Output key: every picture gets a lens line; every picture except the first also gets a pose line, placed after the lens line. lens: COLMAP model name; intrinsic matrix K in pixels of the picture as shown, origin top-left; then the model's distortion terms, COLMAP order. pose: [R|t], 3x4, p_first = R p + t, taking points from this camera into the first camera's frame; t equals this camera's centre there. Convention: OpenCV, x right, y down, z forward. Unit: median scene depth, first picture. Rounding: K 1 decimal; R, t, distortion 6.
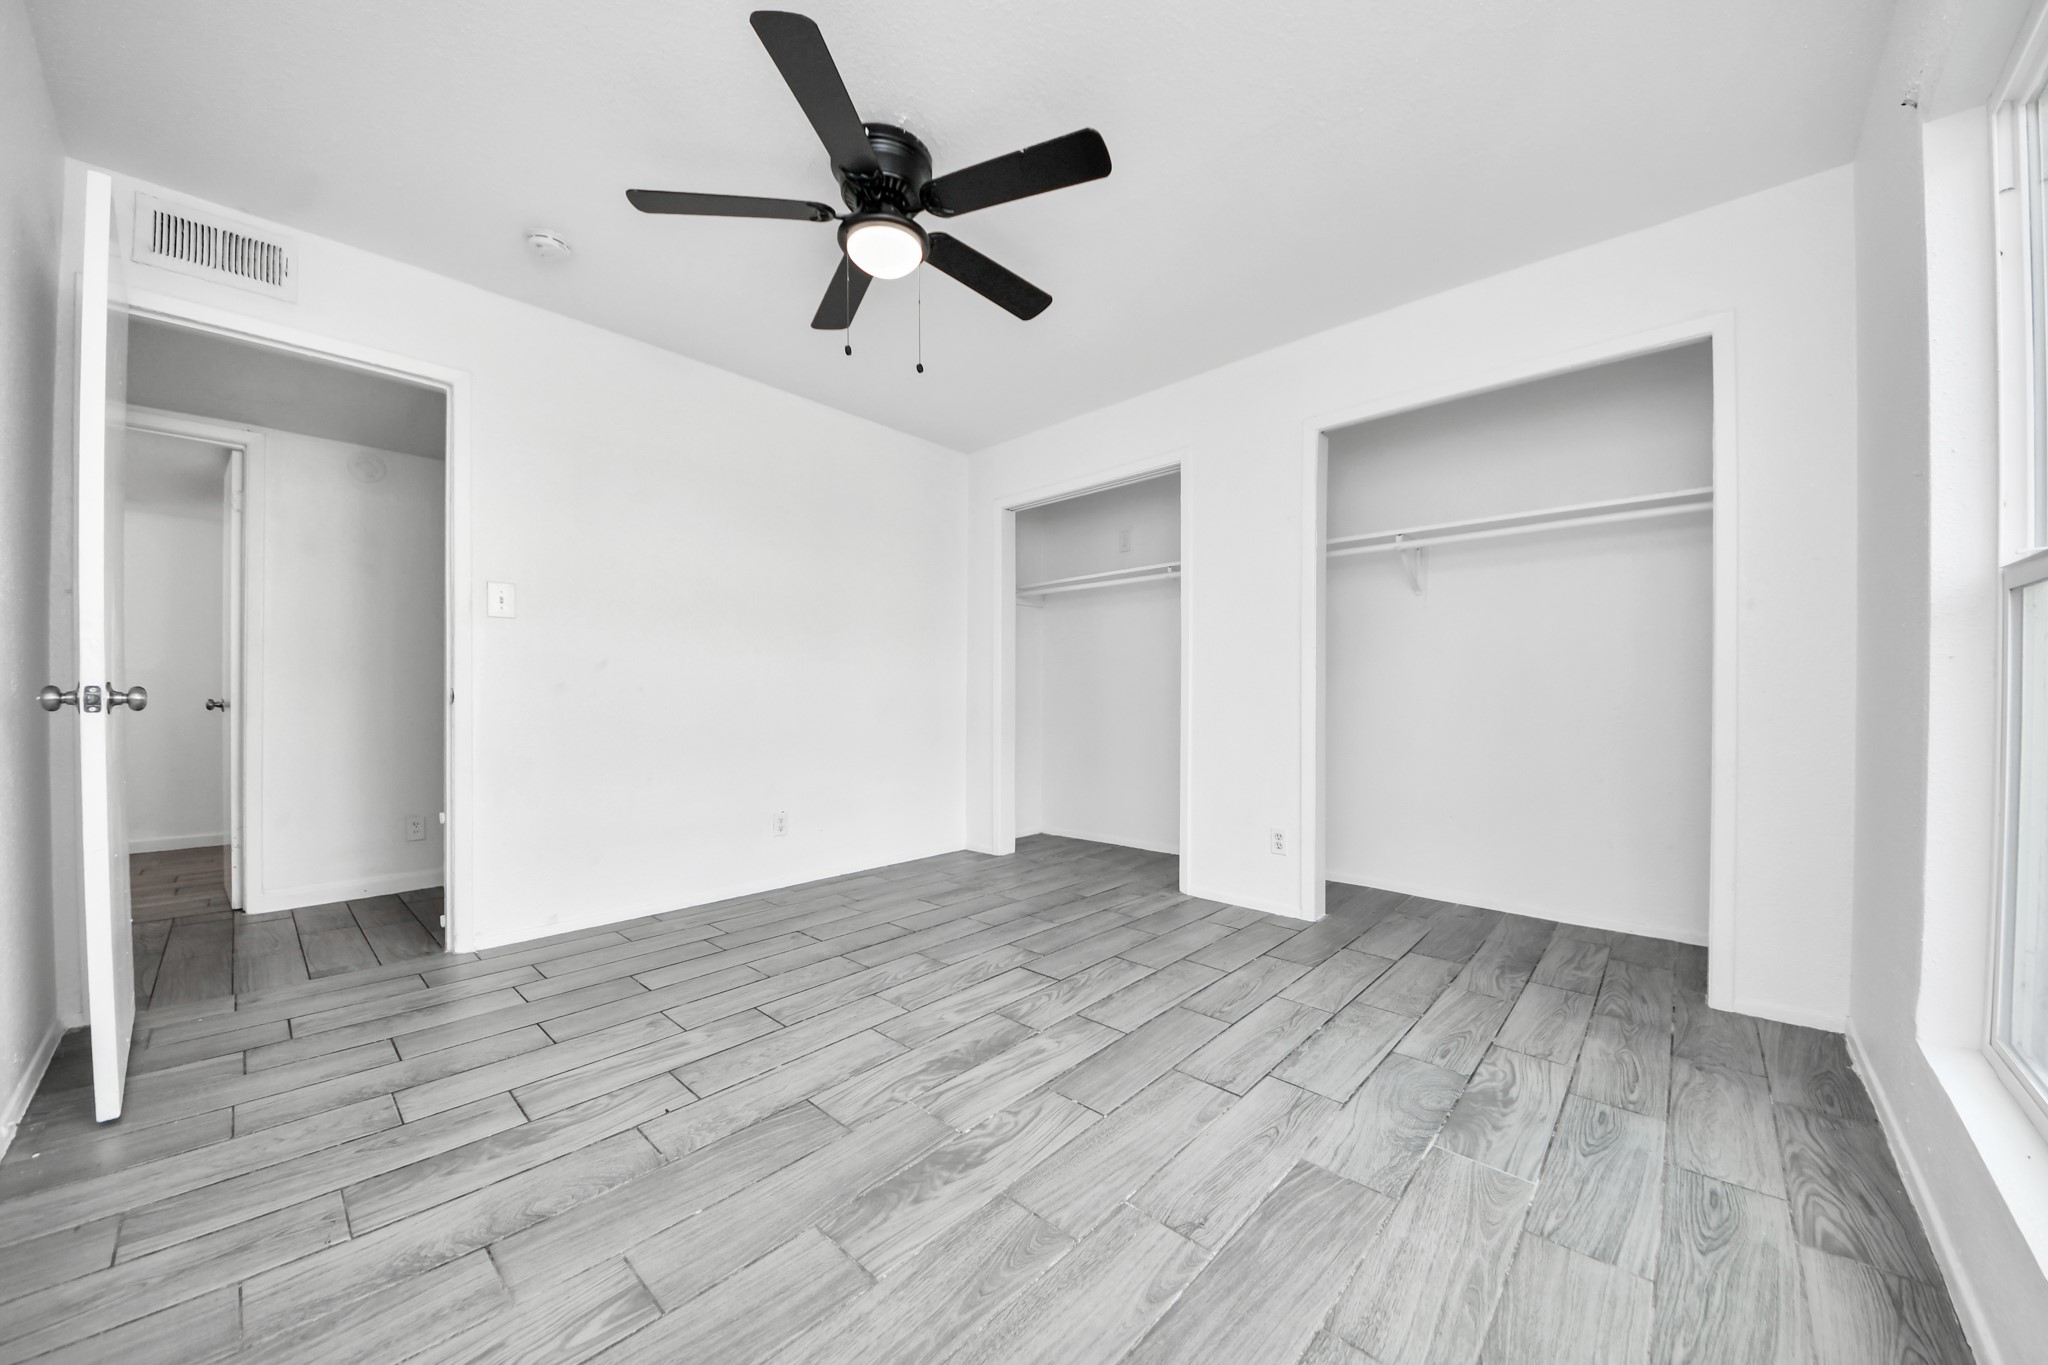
lens RADIAL K [[750.9, 0, 1016.2], [0, 750.9, 690.3], [0, 0, 1]] dist [0.003356, -0.005683]
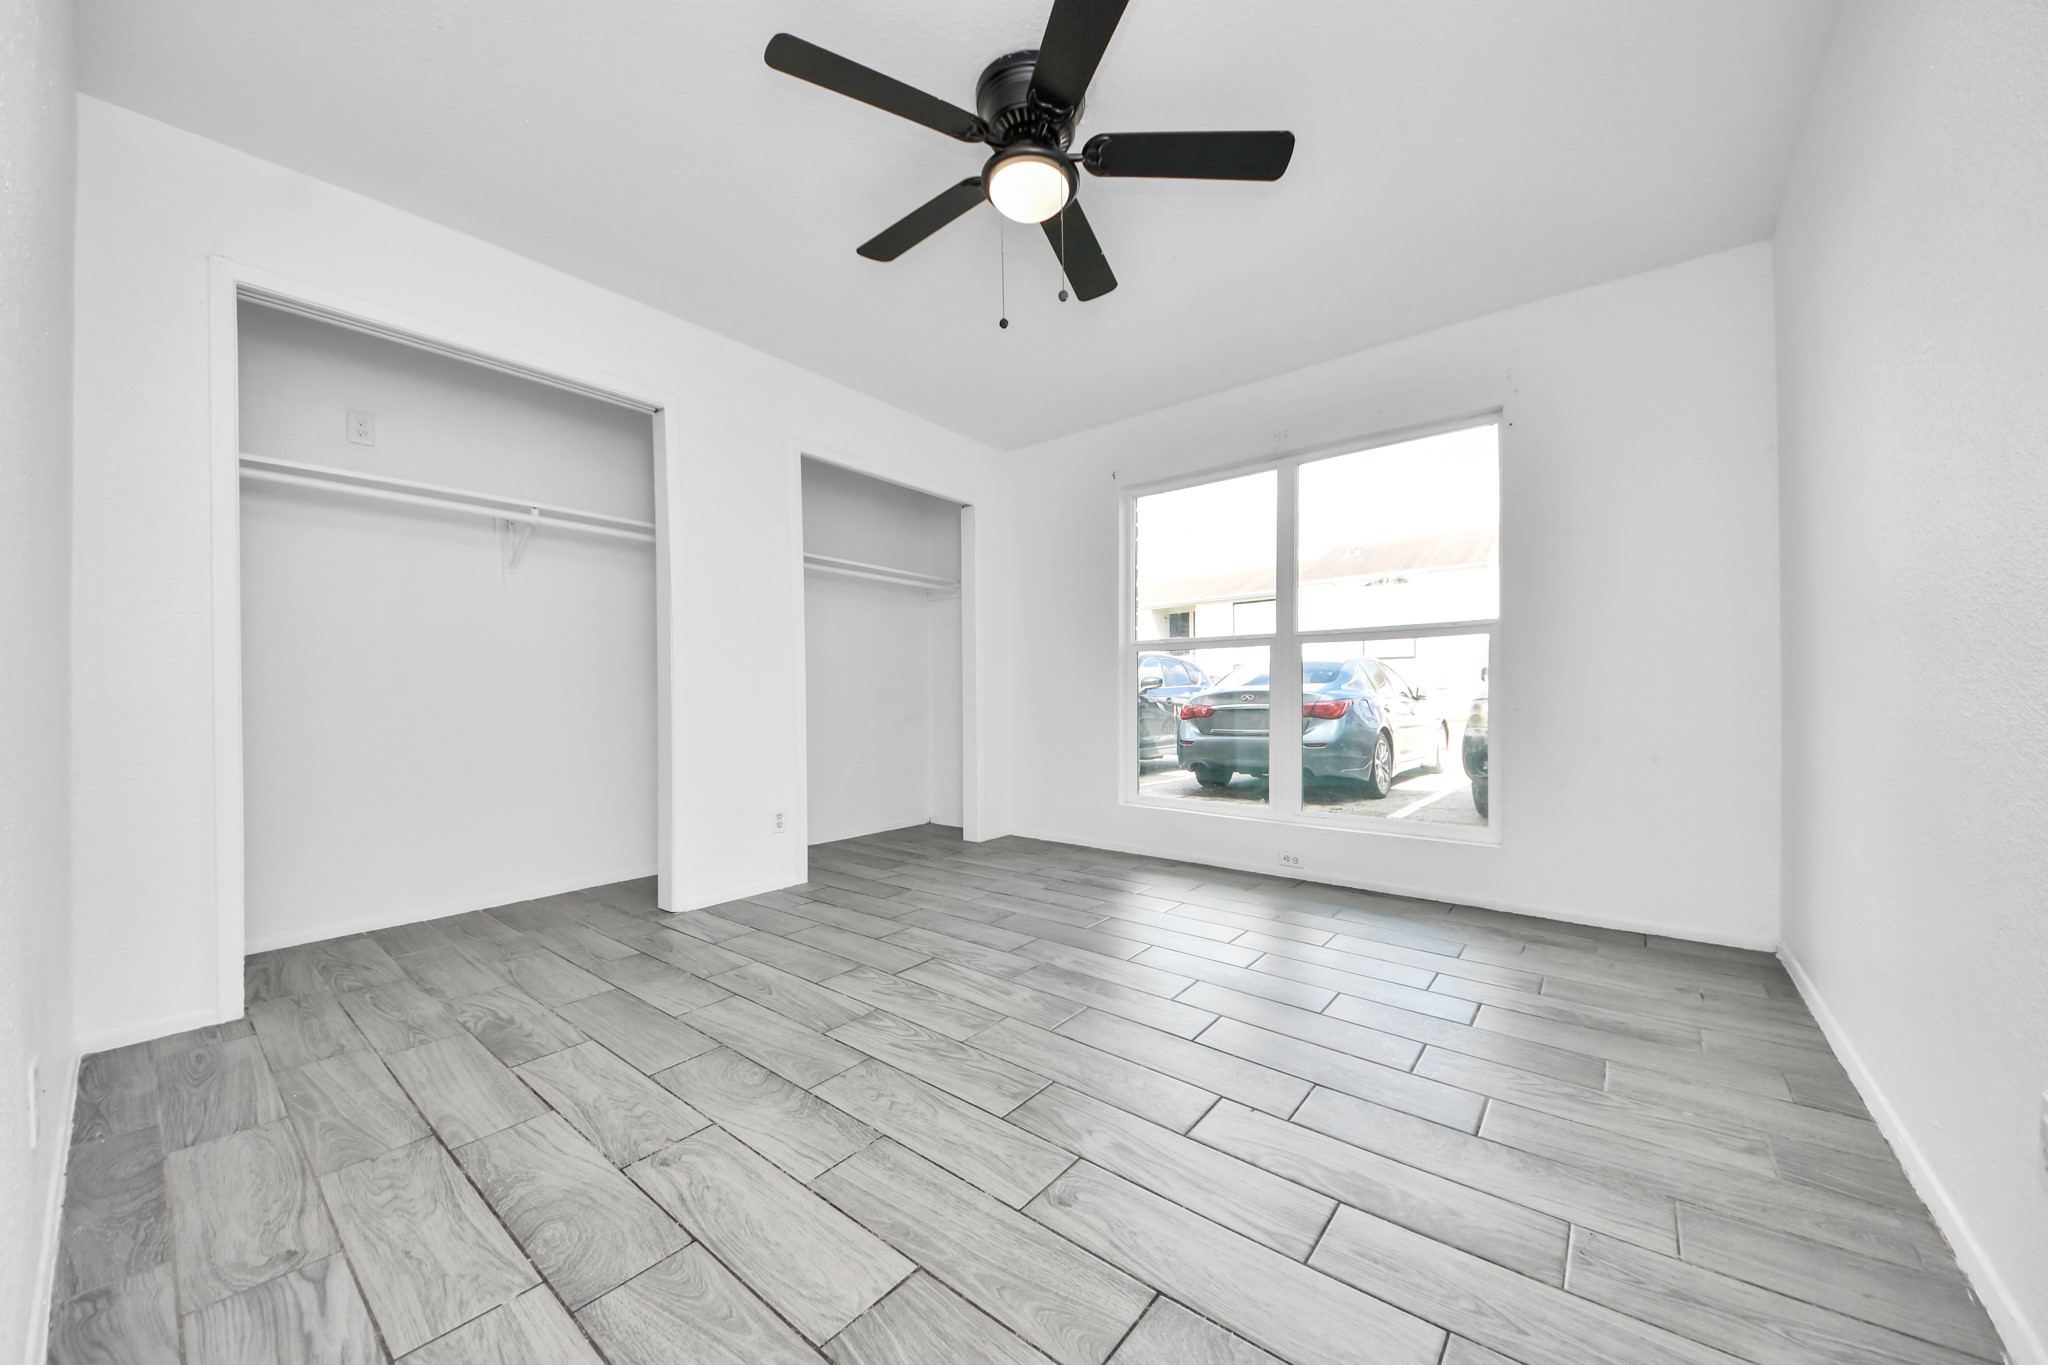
lens RADIAL K [[750.9, 0, 1028.8], [0, 750.9, 697.7], [0, 0, 1]] dist [0.003356, -0.005683]
pose [[-0.096676, -0.006976, 0.995291, -0.896838], [0.010277, 0.999915, 0.008007, 0.025358], [-0.995263, 0.011003, -0.096596, 0.898070]]
